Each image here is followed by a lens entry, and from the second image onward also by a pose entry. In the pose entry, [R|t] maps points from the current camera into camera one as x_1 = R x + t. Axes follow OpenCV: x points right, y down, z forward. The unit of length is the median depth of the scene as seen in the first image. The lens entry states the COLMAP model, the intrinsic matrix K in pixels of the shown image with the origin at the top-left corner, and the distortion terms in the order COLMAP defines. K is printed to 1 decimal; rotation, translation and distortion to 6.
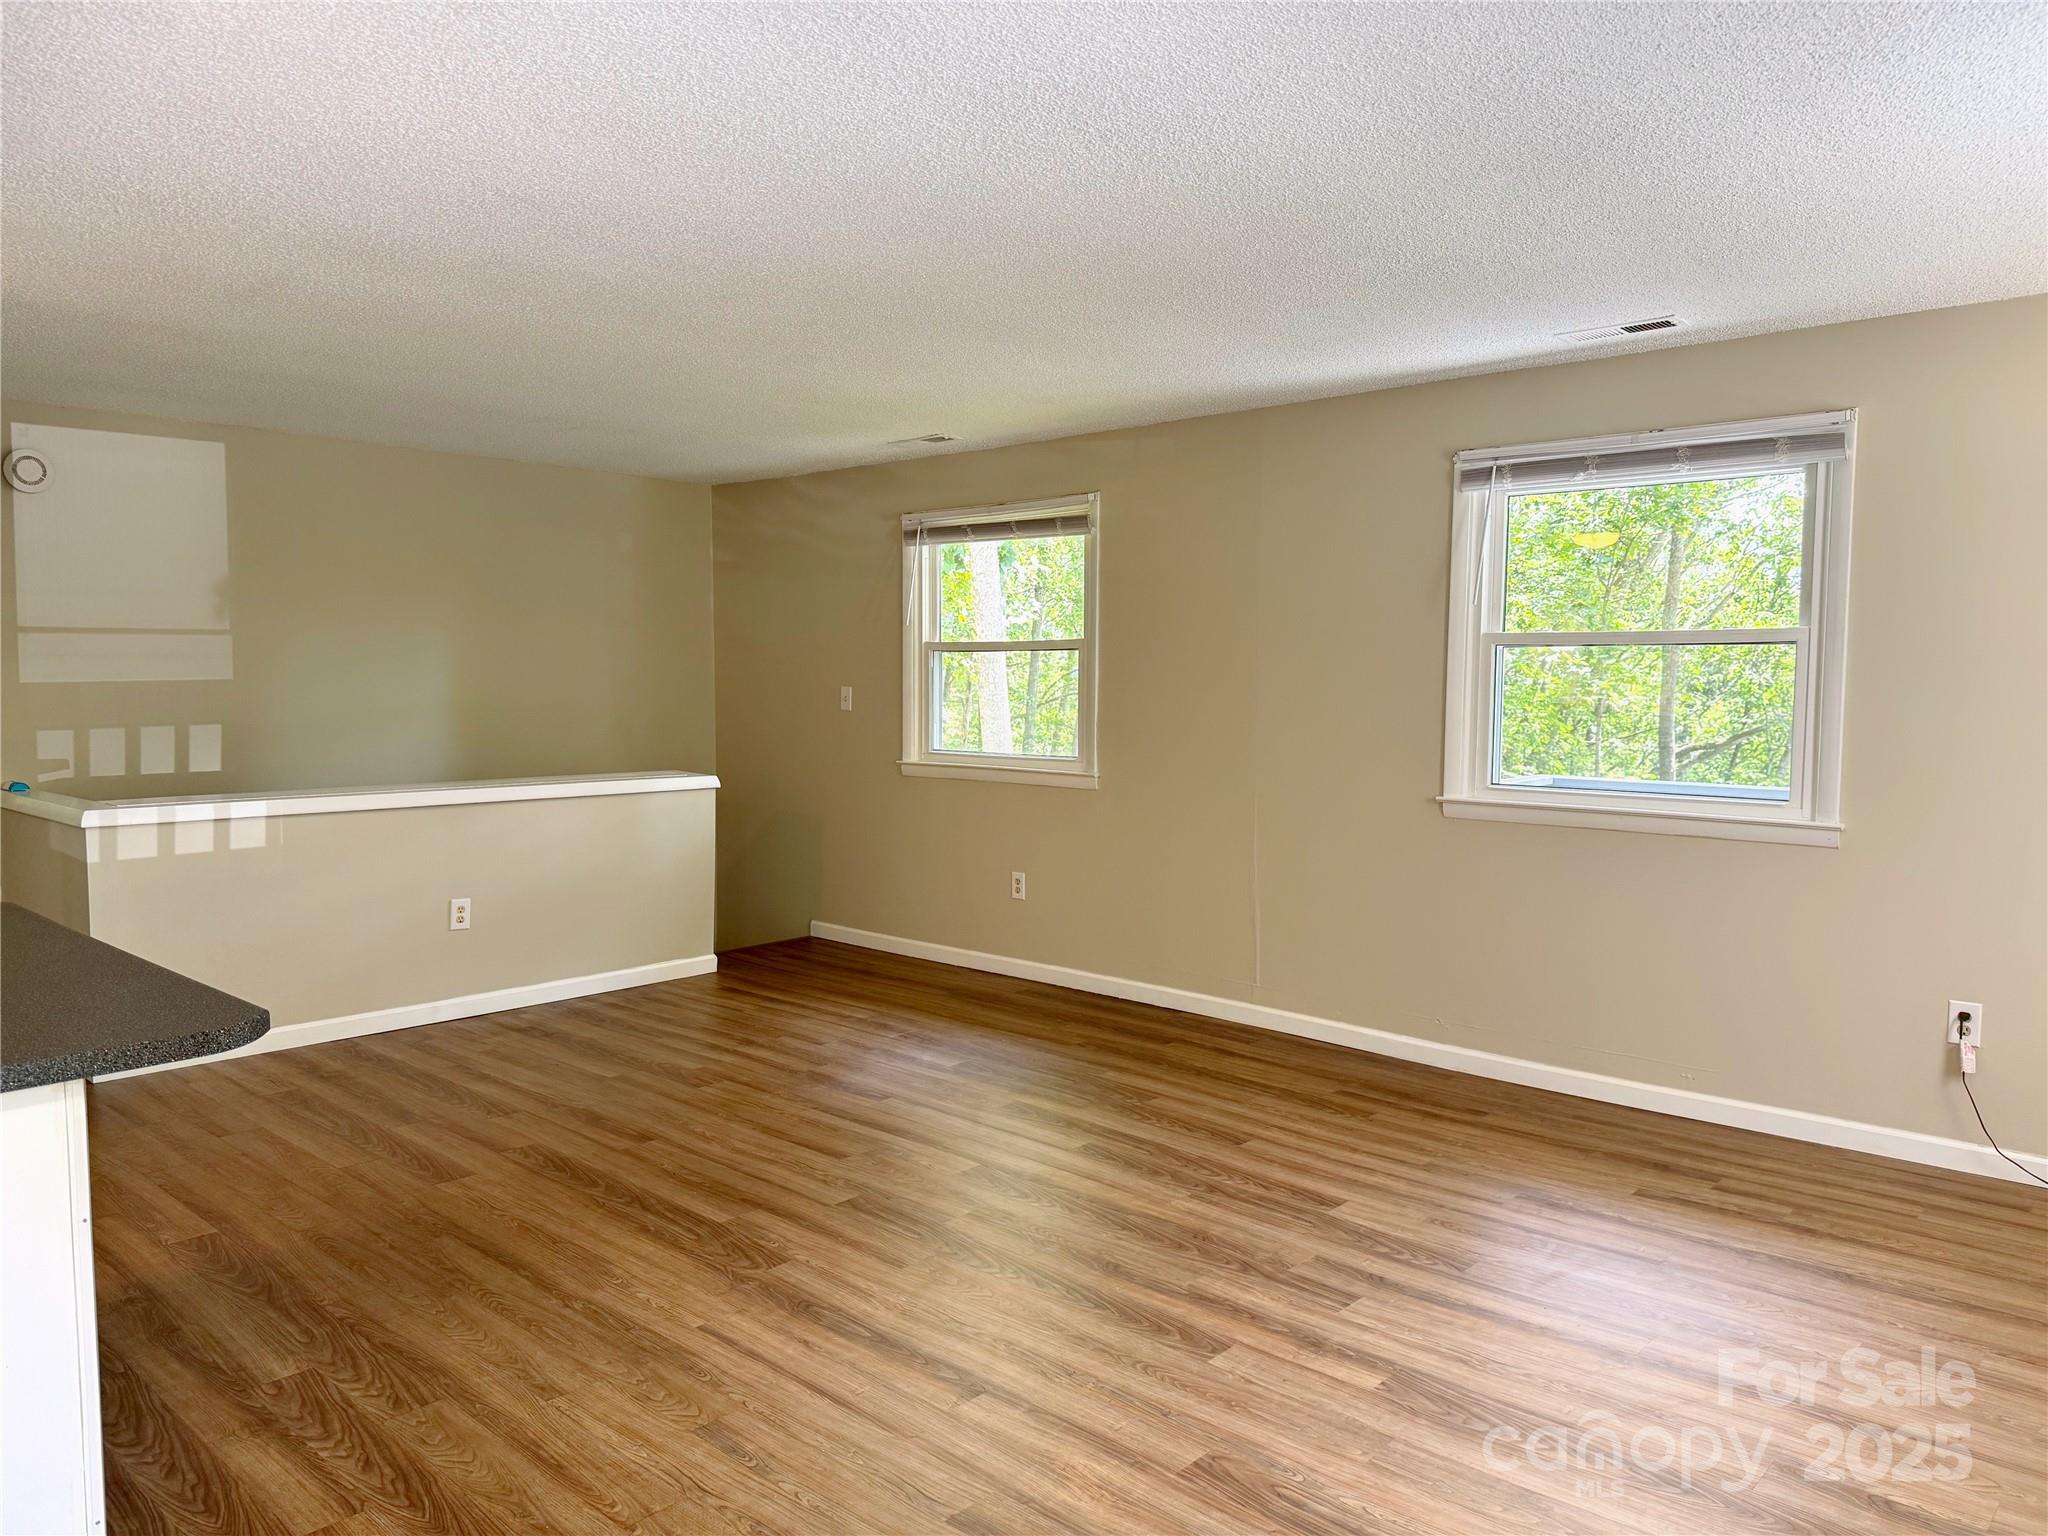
lens RADIAL K [[1428.7, 0, 1027.1], [0, 1428.7, 762.1], [0, 0, 1]] dist [0.090383, -0.112273]
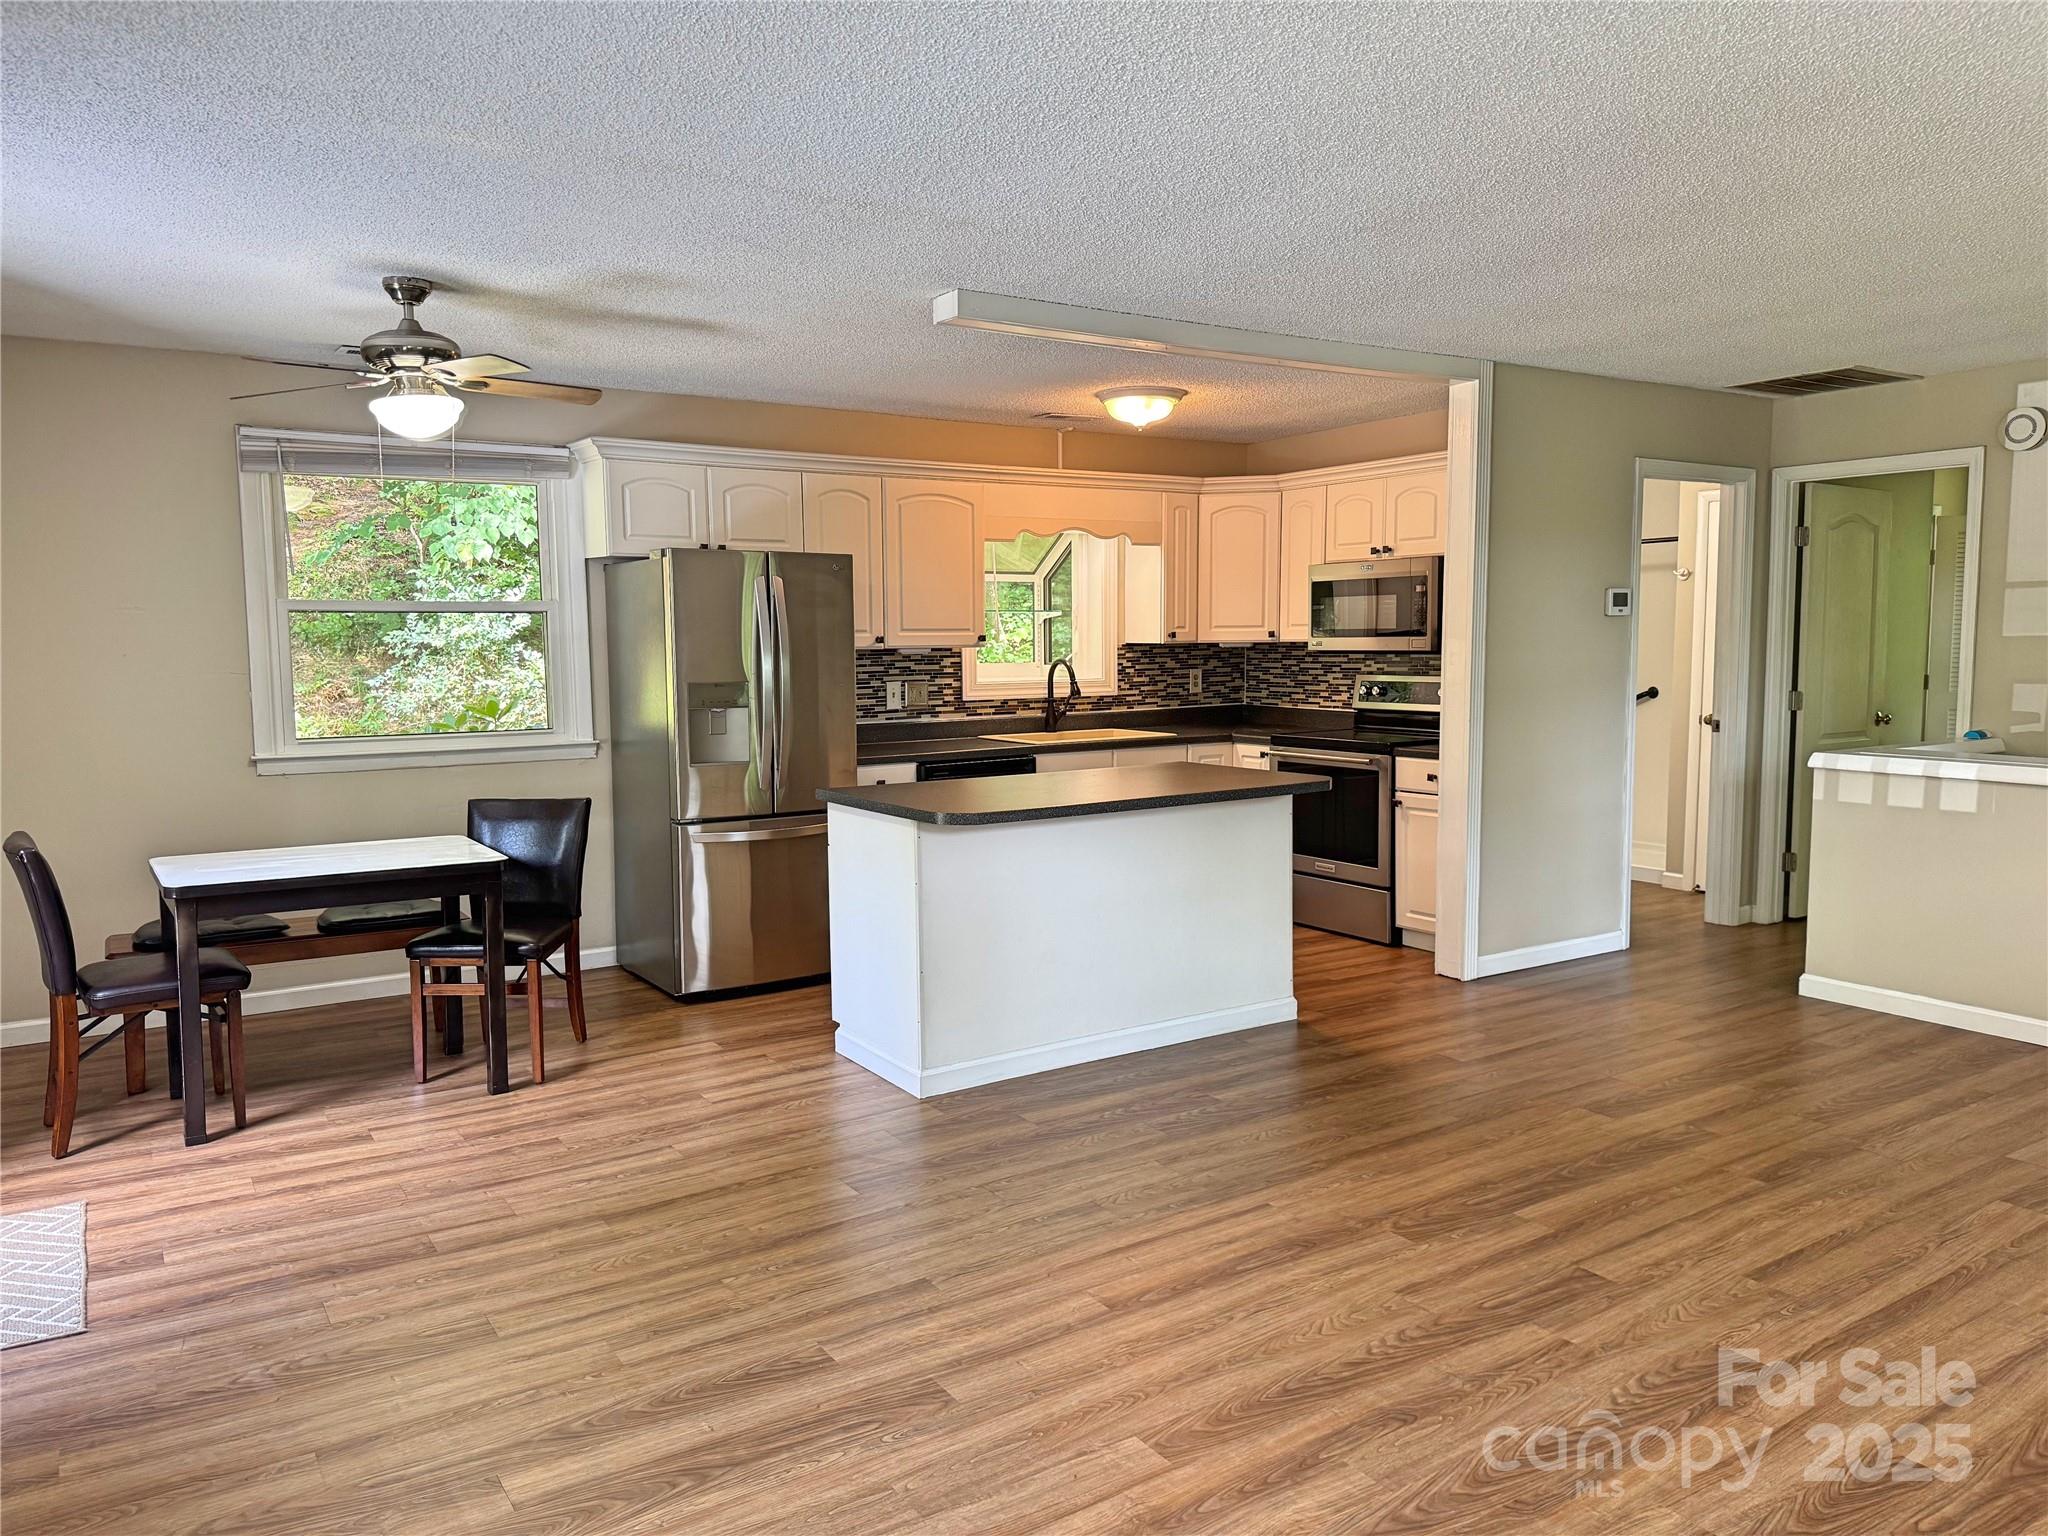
lens RADIAL K [[1428.7, 0, 1027.1], [0, 1428.7, 762.1], [0, 0, 1]] dist [0.090383, -0.112273]
pose [[-0.245227, 0.086683, -0.965583, 0.669323], [-0.051151, 0.993450, 0.102176, -0.048547], [0.968115, 0.074447, -0.239187, 0.797084]]
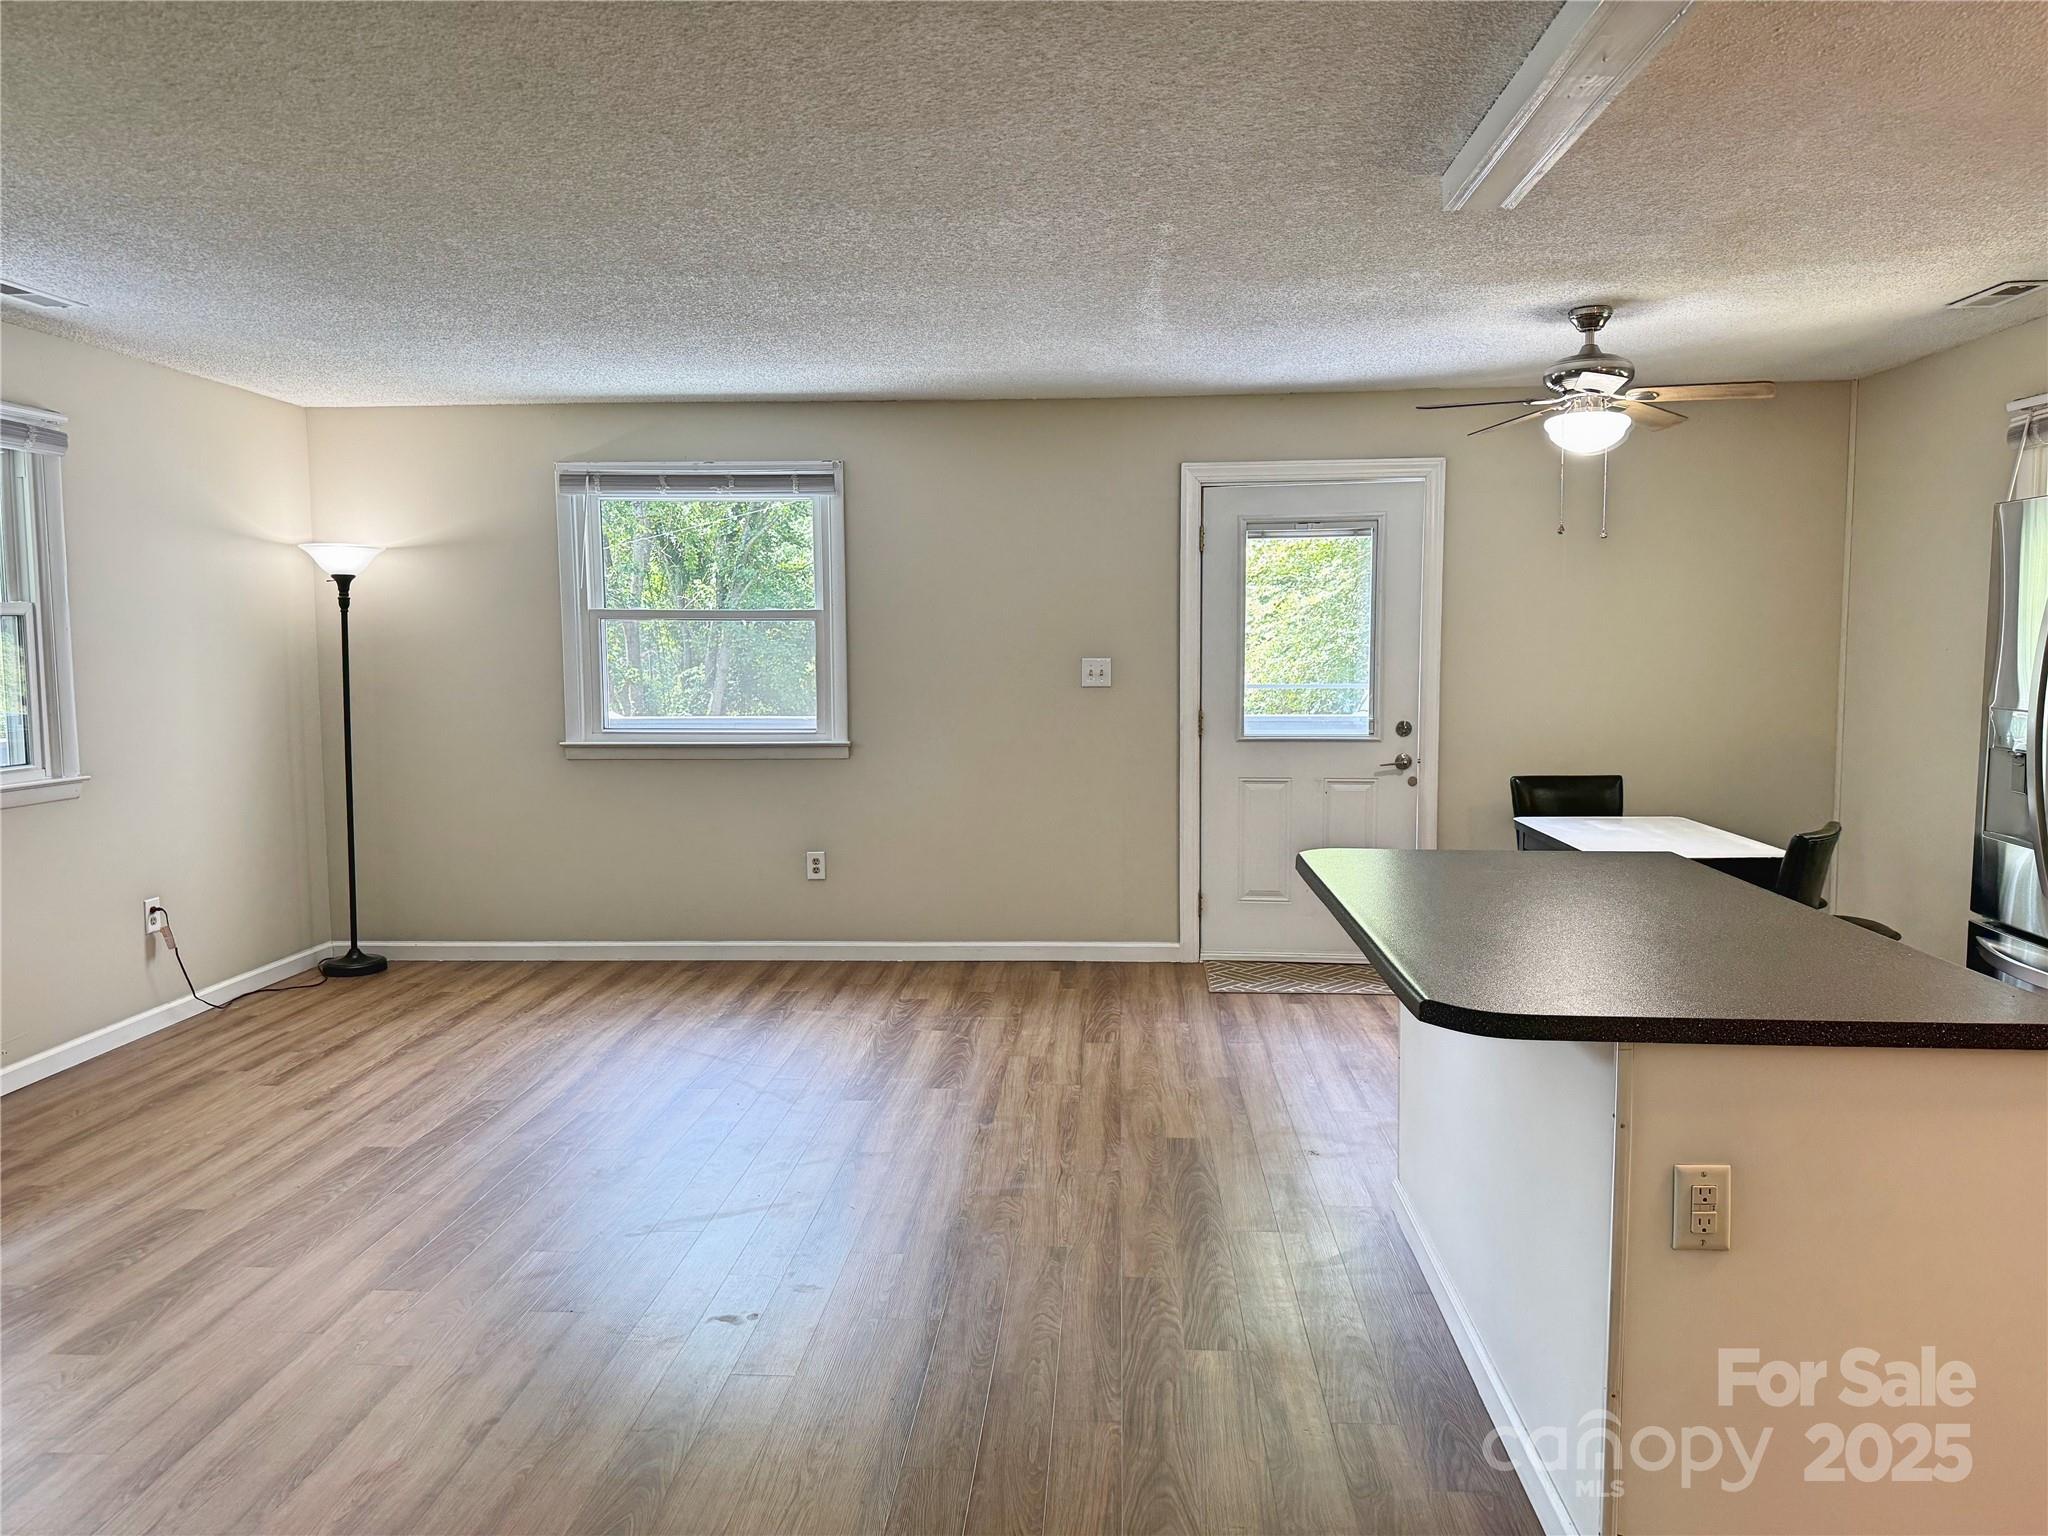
lens RADIAL K [[1430.6, 0, 1024.0], [0, 1430.6, 768.0], [0, 0, 1]] dist [0.091518, -0.125611]
pose [[-0.628963, -0.068088, 0.774448, -0.817362], [0.051618, 0.990302, 0.128987, -0.074832], [-0.775719, 0.121104, -0.619349, 1.163811]]
